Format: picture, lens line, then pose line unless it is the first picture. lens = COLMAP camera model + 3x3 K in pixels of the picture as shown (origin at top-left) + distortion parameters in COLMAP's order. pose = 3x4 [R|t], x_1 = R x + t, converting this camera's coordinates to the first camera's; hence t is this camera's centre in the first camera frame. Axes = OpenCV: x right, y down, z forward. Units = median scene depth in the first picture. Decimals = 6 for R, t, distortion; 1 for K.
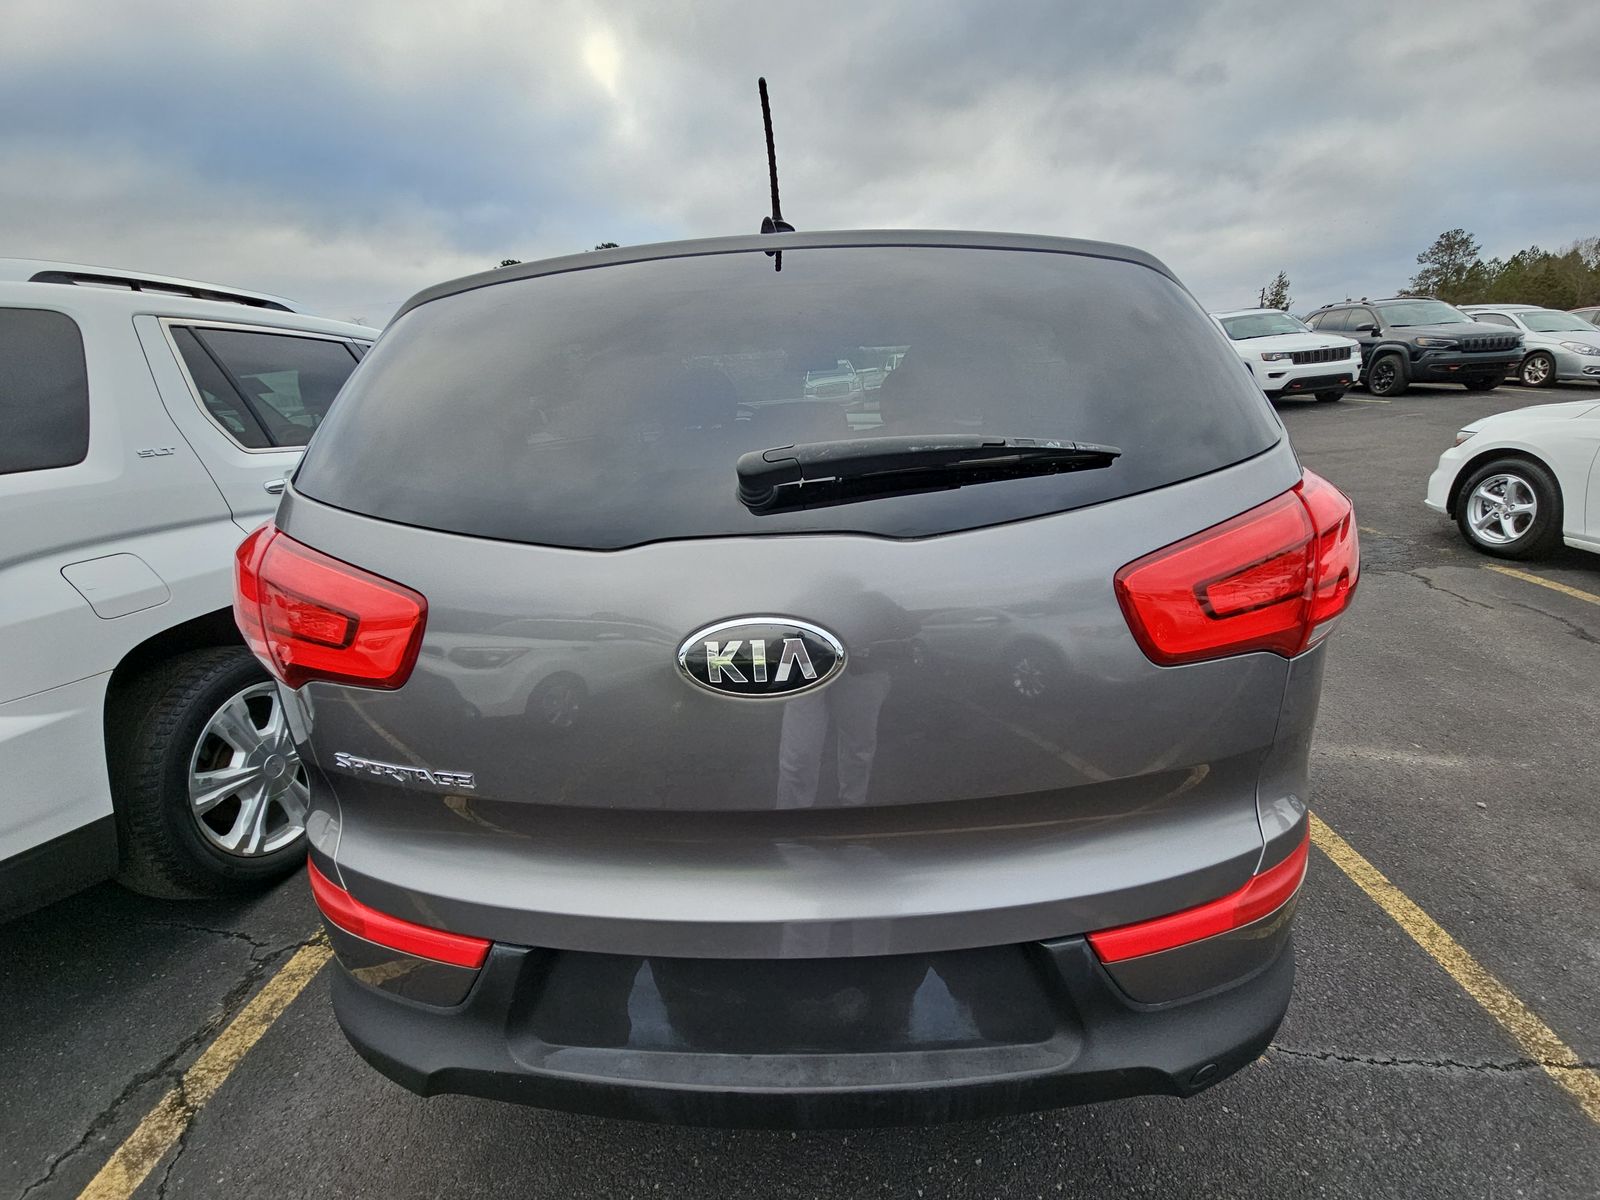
lens RADIAL K [[640.8, 0, 800.4], [0, 640.8, 609.4], [0, 0, 1]] dist [0.014841, -0.012402]
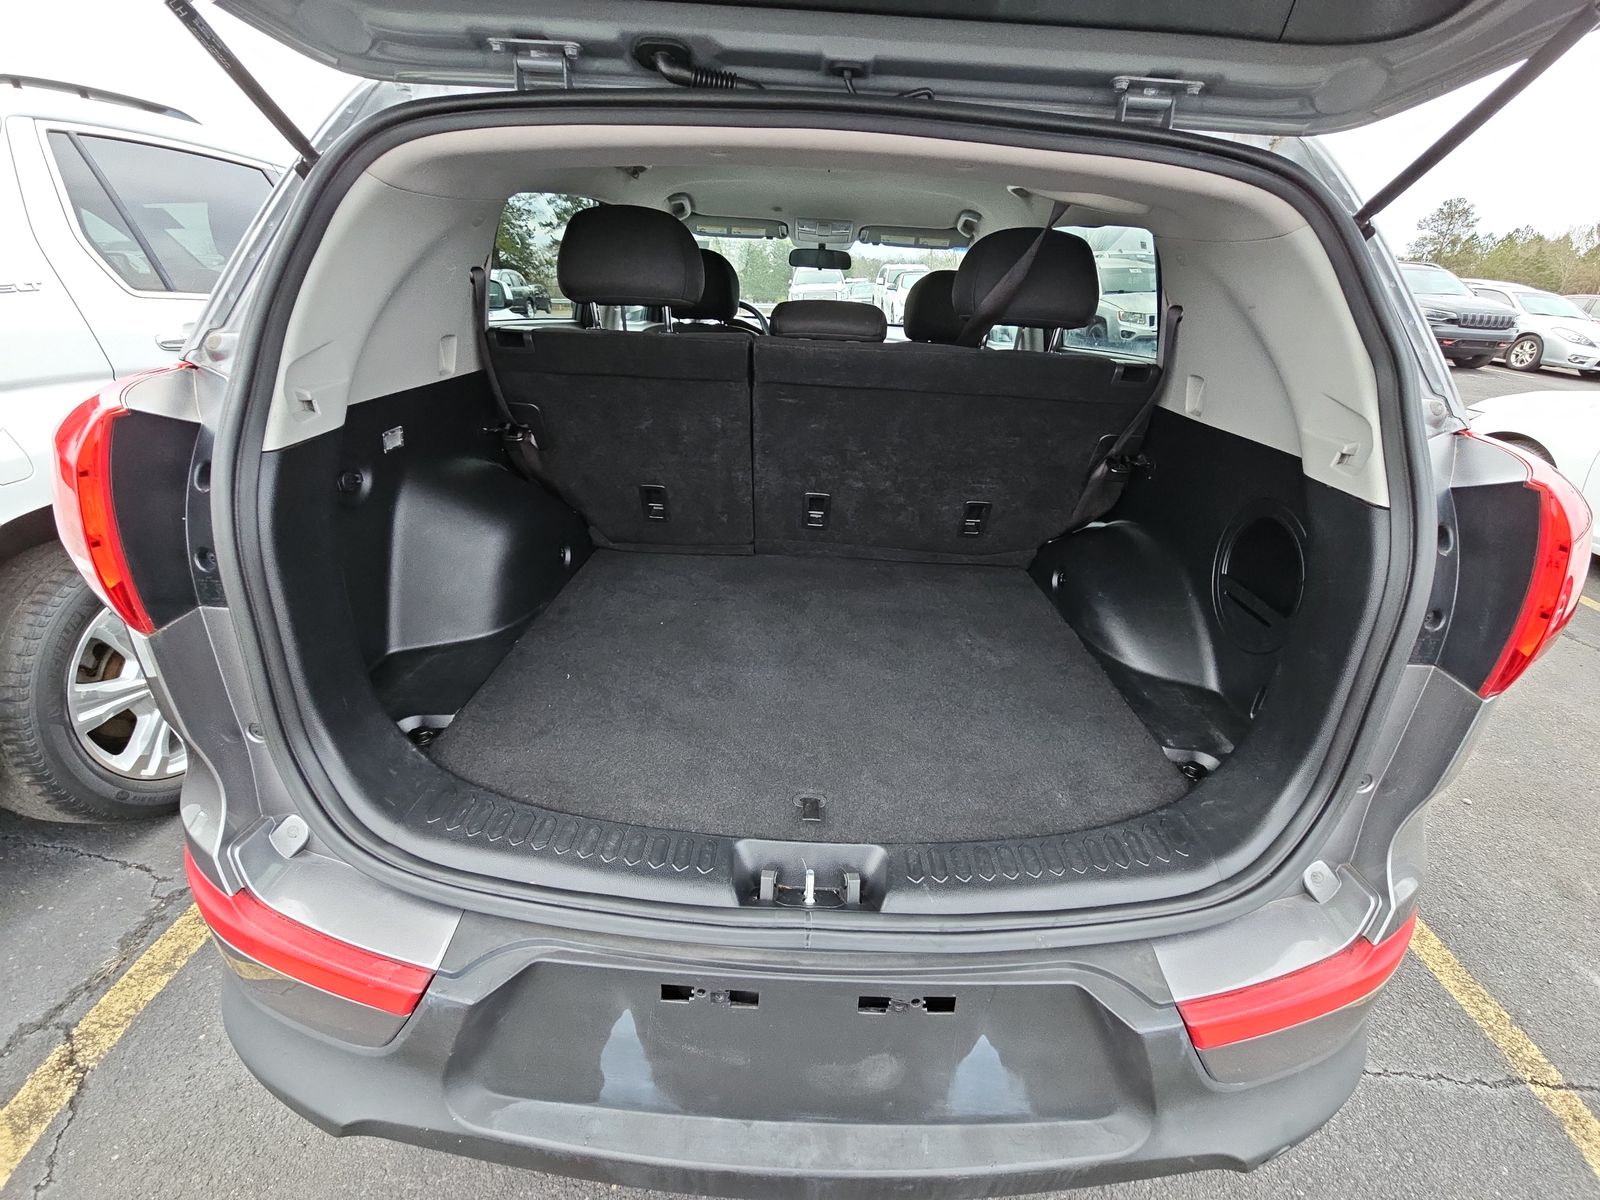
lens RADIAL K [[645.5, 0, 803.4], [0, 645.5, 608.5], [0, 0, 1]] dist [0.019666, -0.017283]
pose [[0.994890, 0.076861, 0.065472, -0.066840], [-0.084270, 0.989292, 0.119165, -0.031744], [-0.055611, -0.124074, 0.990713, 0.151221]]
